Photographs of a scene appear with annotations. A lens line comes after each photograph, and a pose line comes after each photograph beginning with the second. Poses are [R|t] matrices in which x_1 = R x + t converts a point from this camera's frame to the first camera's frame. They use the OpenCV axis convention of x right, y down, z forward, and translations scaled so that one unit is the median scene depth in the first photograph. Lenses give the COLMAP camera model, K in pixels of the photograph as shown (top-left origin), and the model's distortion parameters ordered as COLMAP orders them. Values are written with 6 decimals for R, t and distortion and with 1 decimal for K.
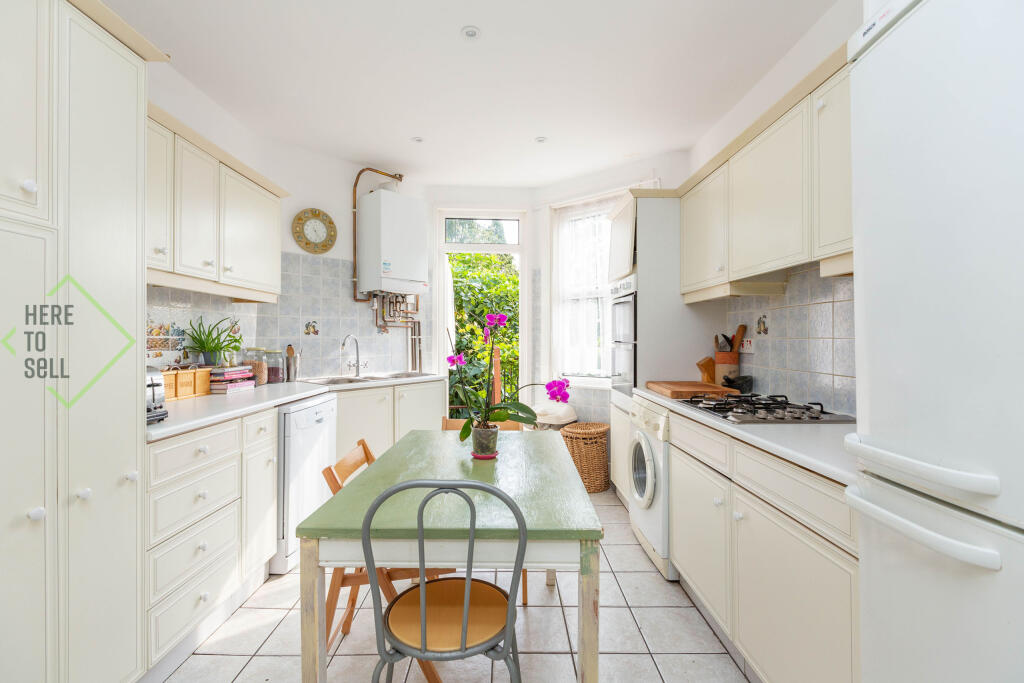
lens RADIAL K [[454.1, 0, 512.0], [0, 454.1, 341.5], [0, 0, 1]] dist [0.000896, 0.000126]
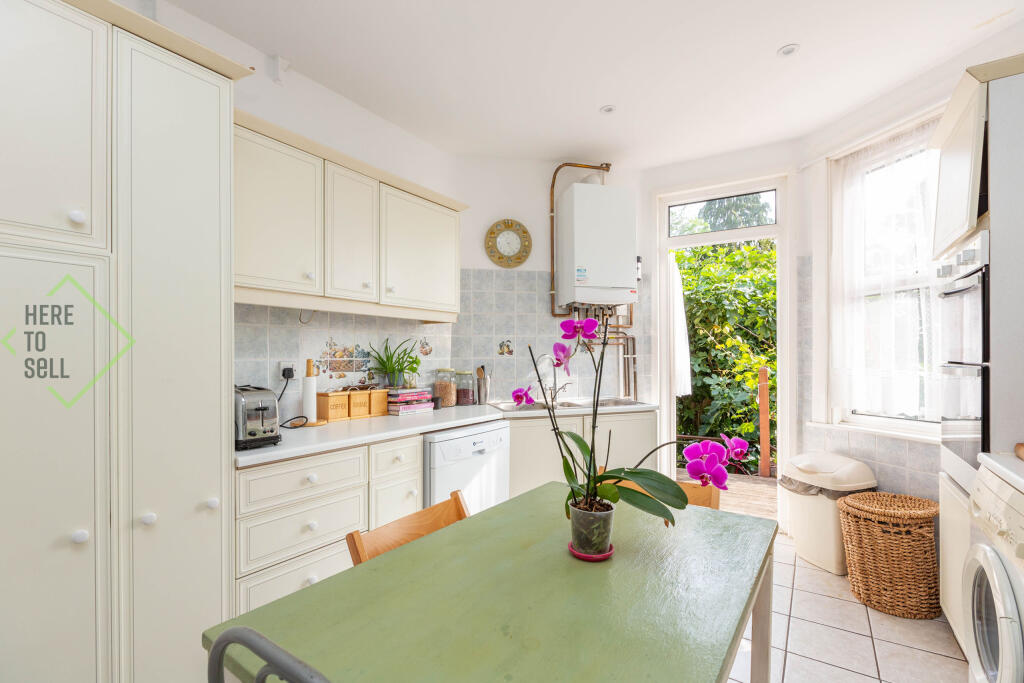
lens RADIAL K [[460.8, 0, 510.0], [0, 460.8, 359.7], [0, 0, 1]] dist [-0.002676, 0.000305]
pose [[0.820230, -0.003367, -0.572024, 0.110363], [0.003612, 0.999993, -0.000706, -0.004198], [0.572023, -0.001488, 0.820236, 0.229921]]
